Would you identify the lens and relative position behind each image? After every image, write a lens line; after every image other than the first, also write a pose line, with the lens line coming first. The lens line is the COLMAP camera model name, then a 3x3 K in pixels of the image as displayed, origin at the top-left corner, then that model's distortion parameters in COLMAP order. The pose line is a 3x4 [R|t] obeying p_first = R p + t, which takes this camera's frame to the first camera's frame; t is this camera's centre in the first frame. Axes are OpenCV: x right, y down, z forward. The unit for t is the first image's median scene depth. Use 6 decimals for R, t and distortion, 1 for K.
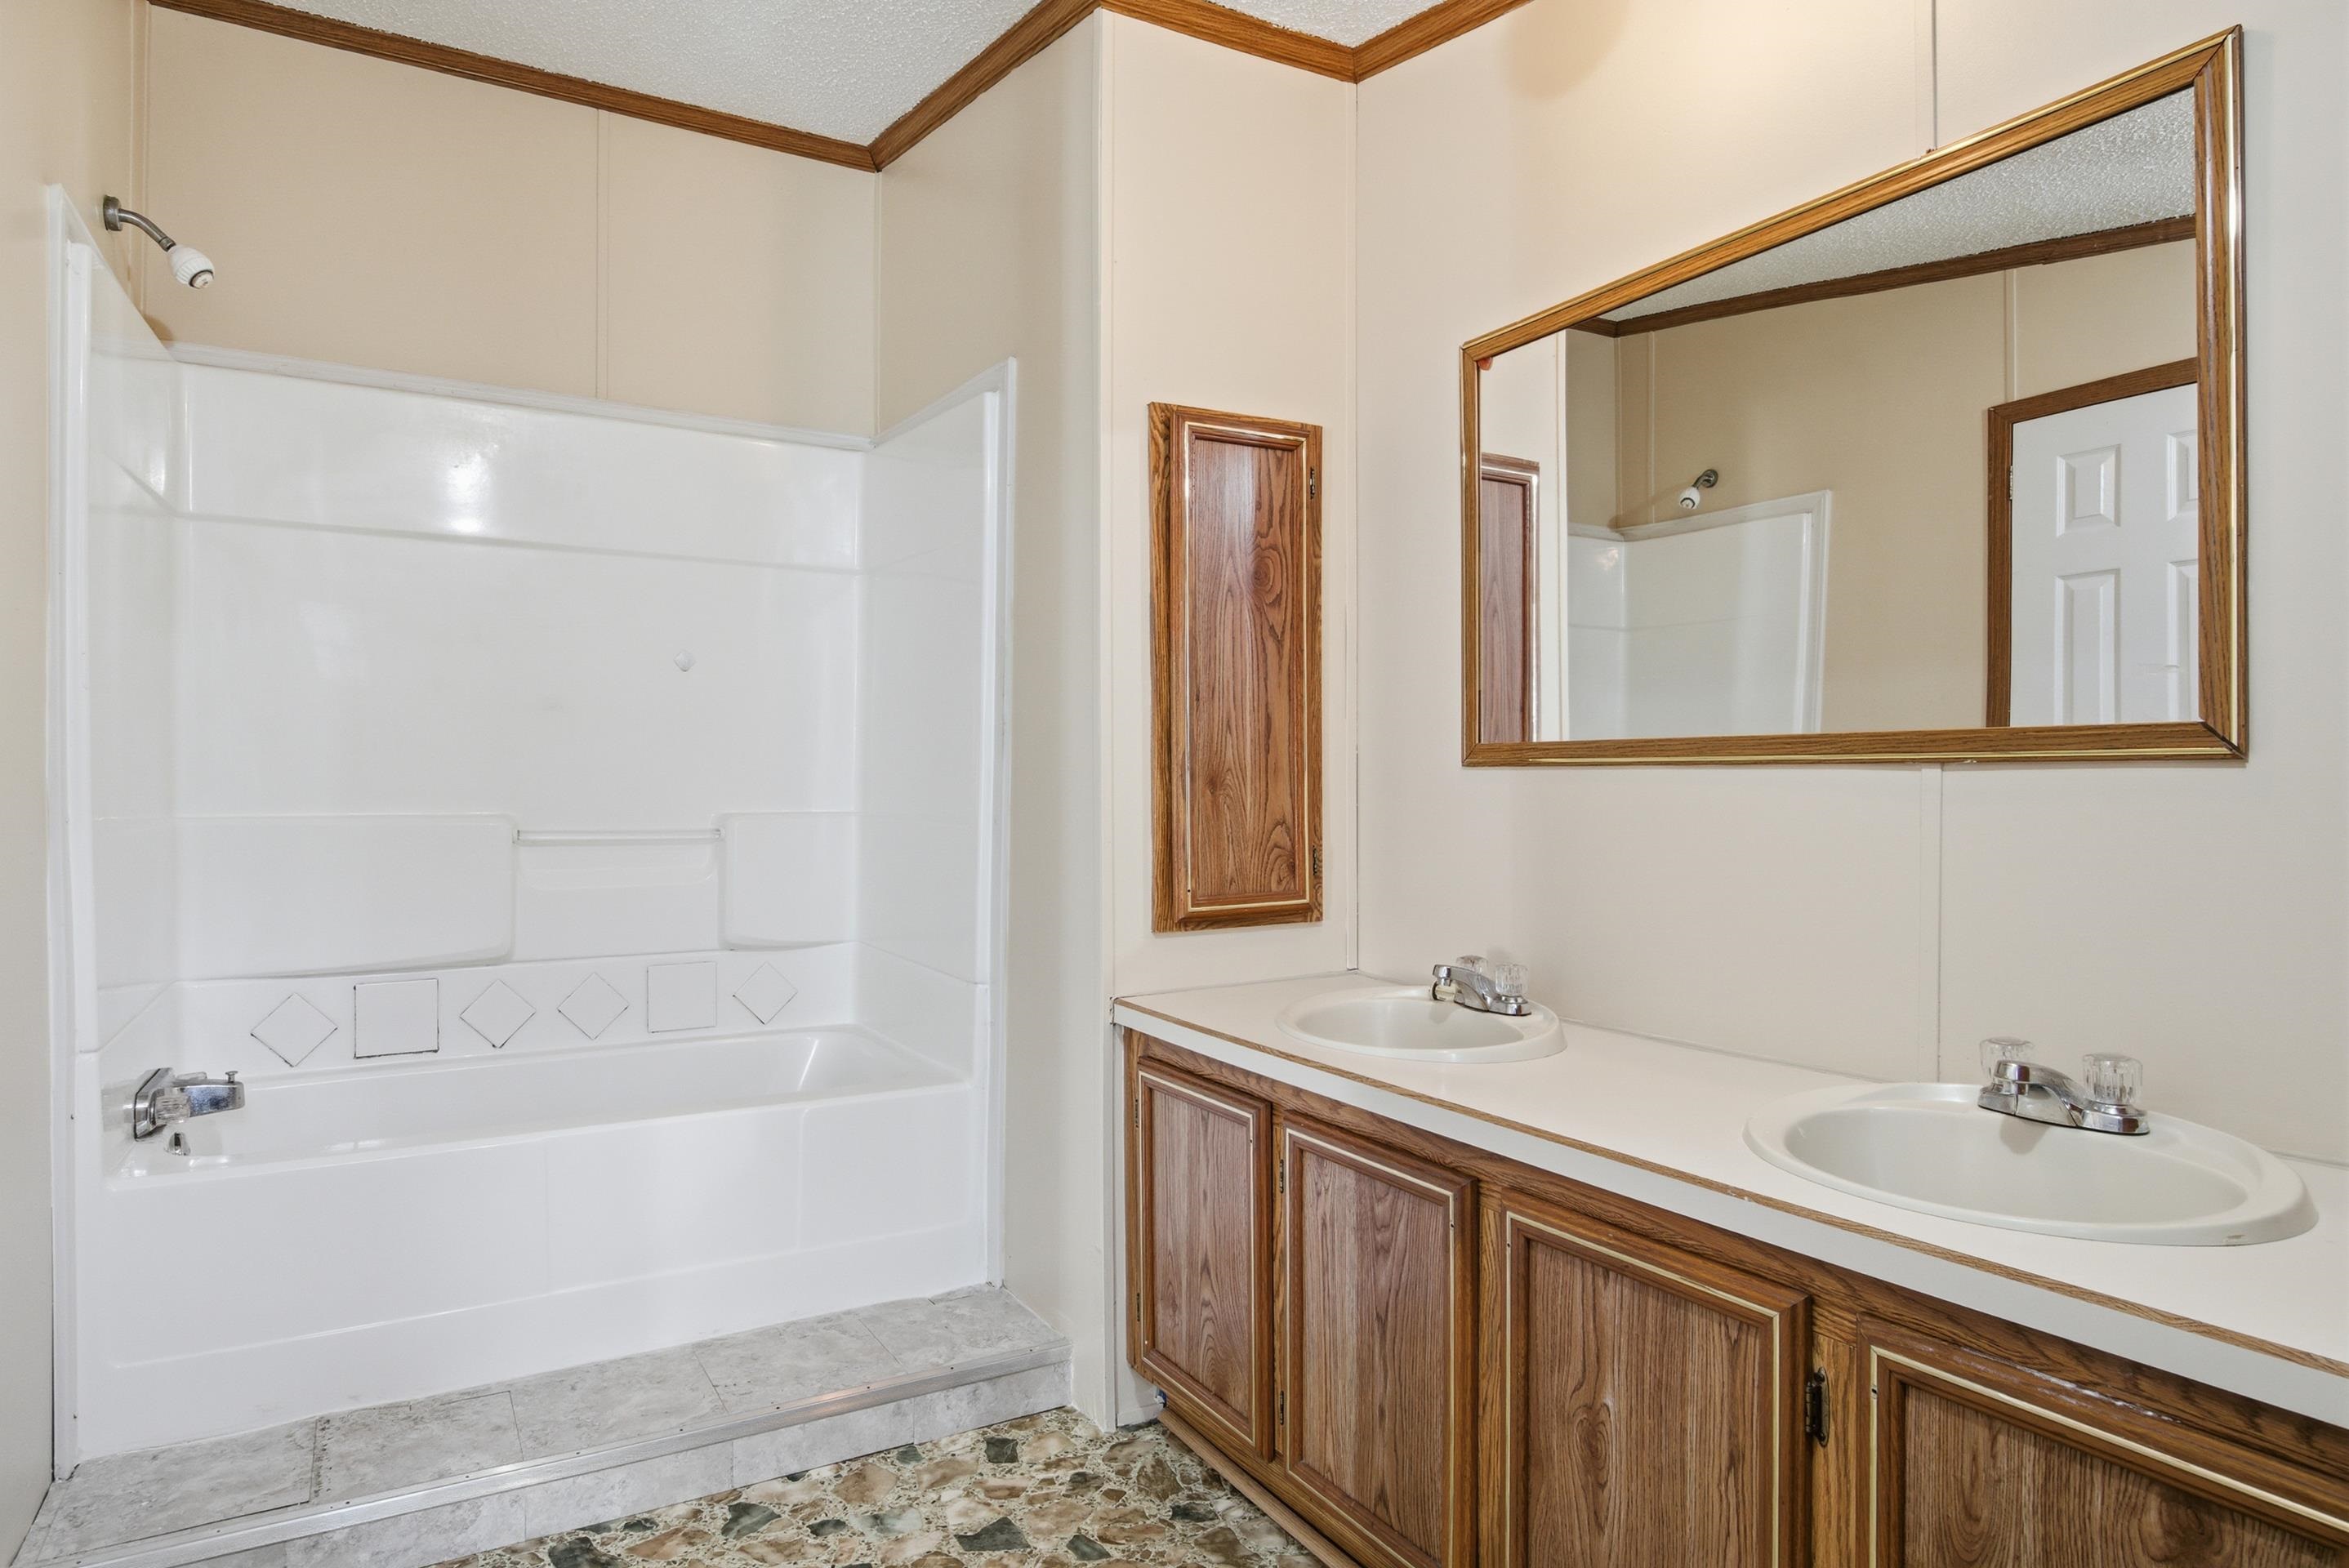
lens RADIAL K [[1335.0, 0, 1163.1], [0, 1335.0, 777.8], [0, 0, 1]] dist [-0.003910, -0.004184]
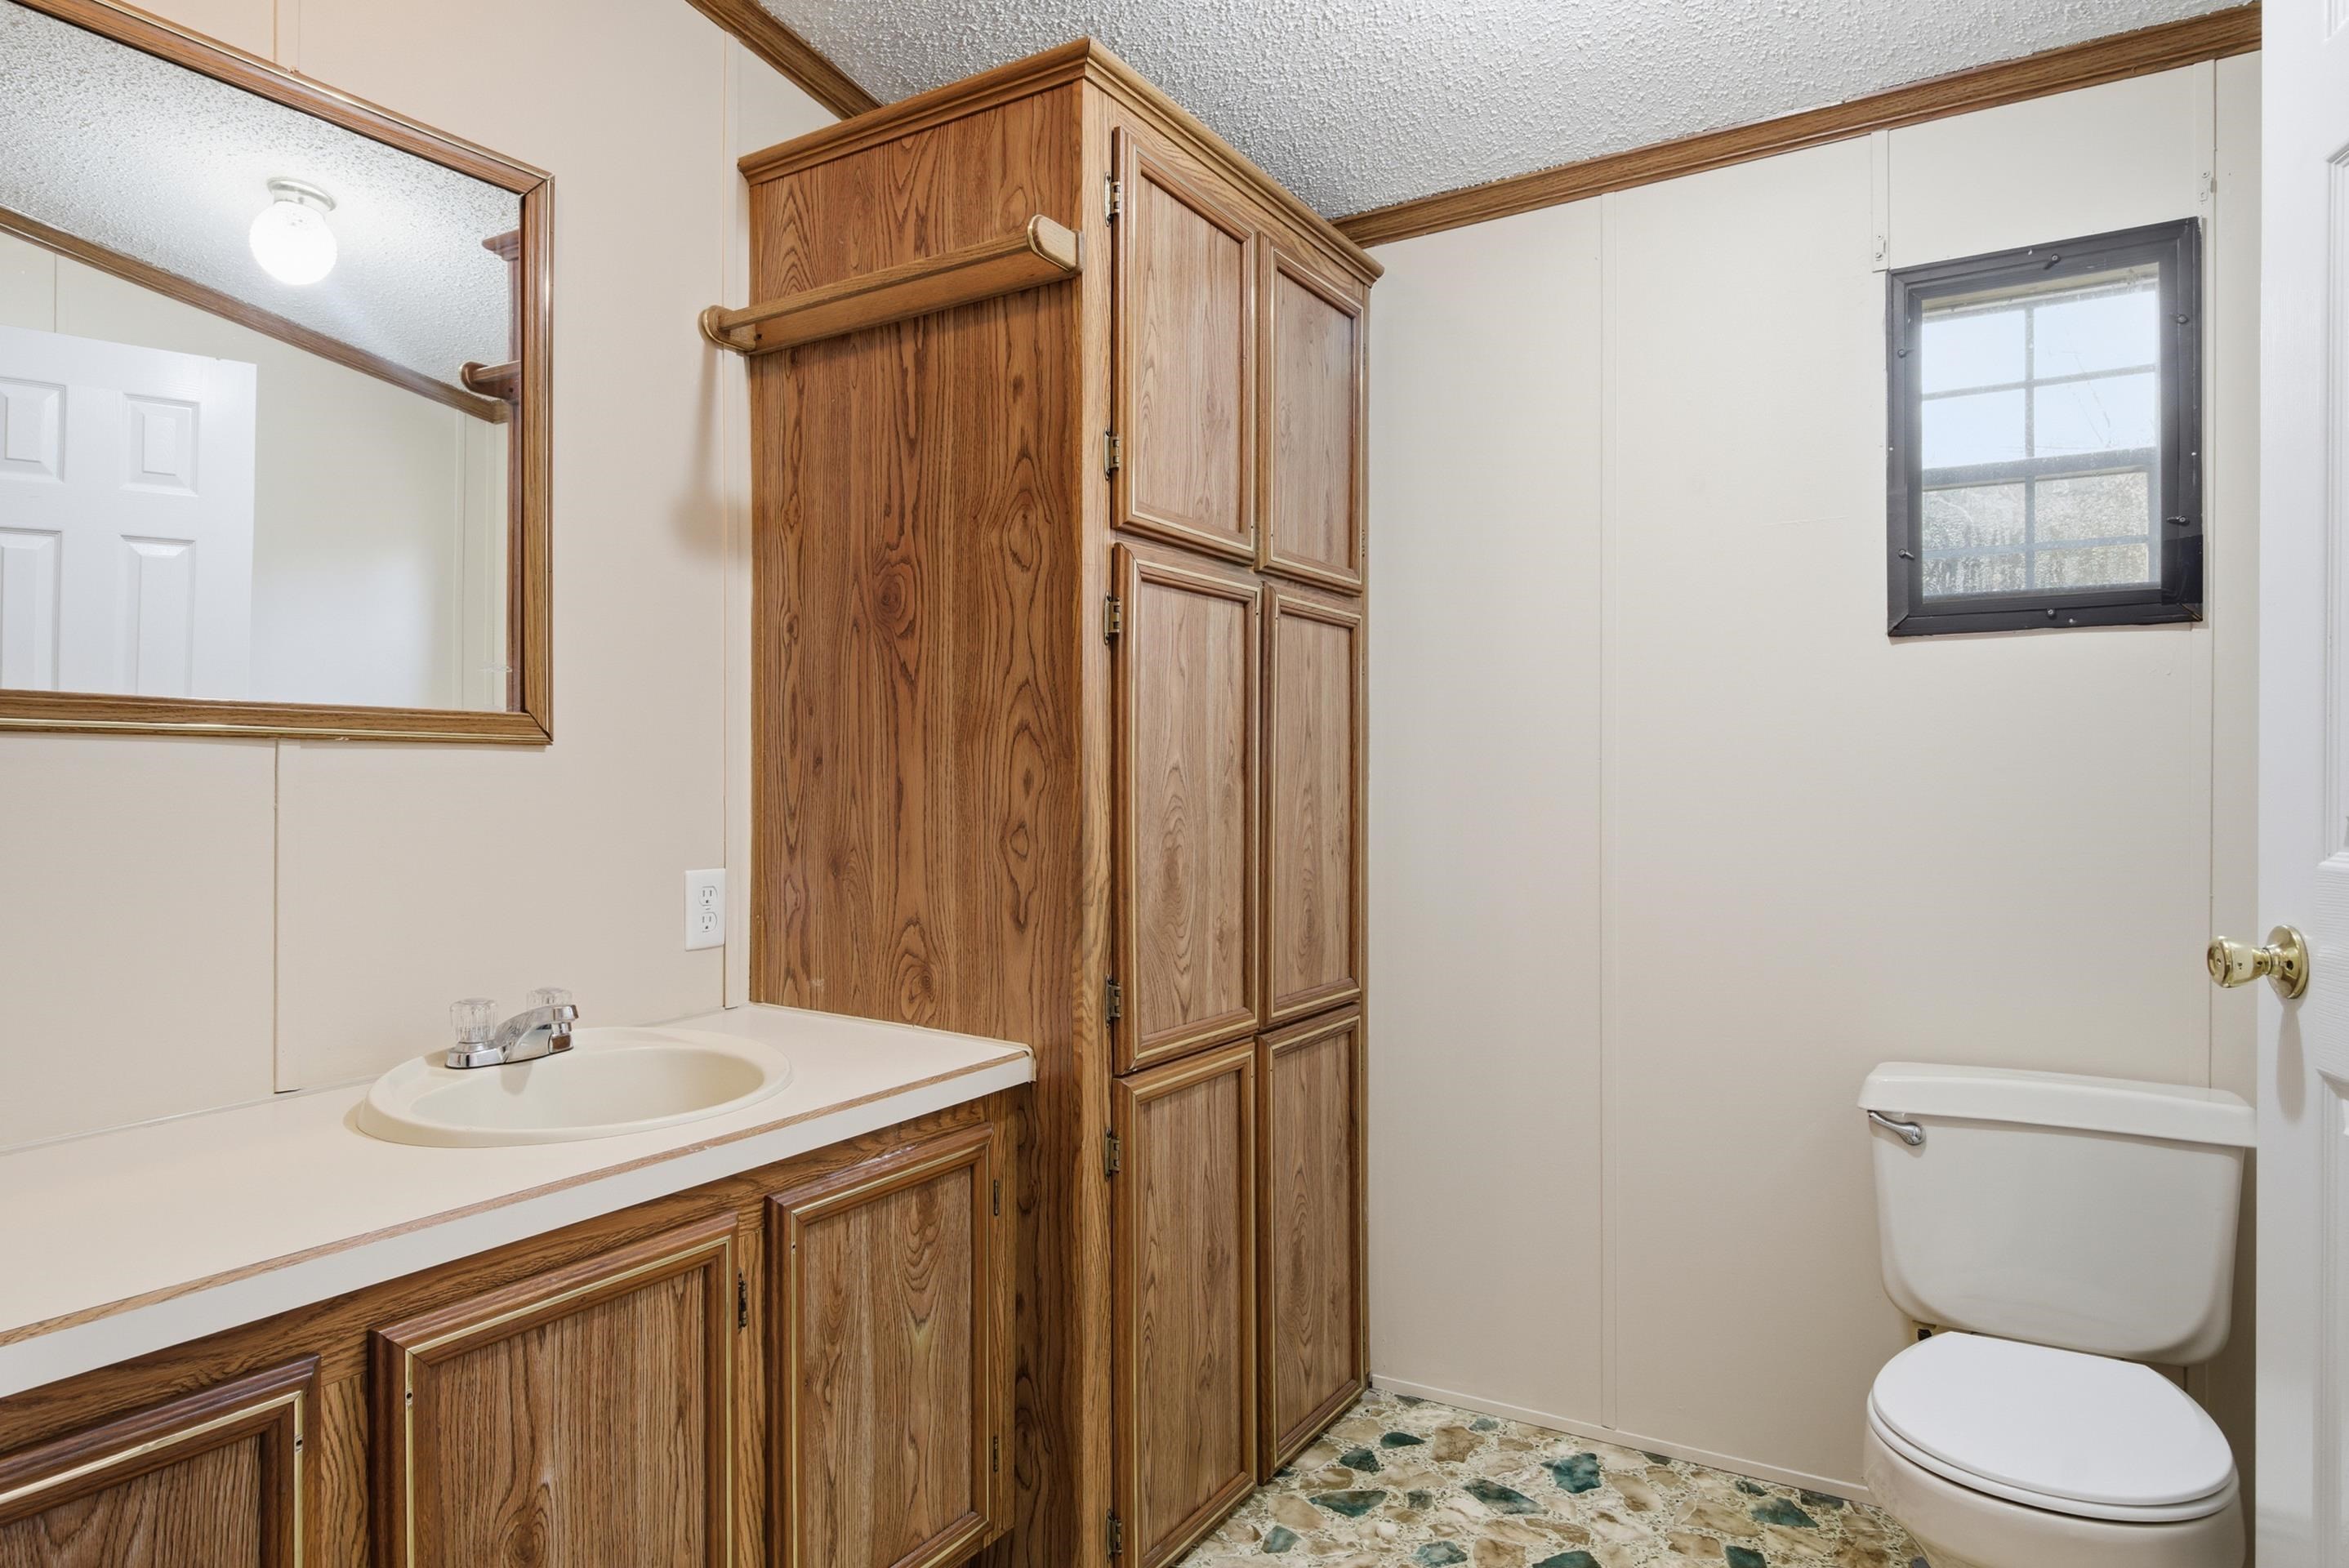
lens RADIAL K [[1385.7, 0, 1171.5], [0, 1385.7, 781.0], [0, 0, 1]] dist [0.000764, -0.007042]
pose [[-0.471016, 0.002056, 0.882122, -0.673261], [-0.000180, 0.999997, -0.002427, 0.024456], [-0.882125, -0.001302, -0.471014, 1.126587]]
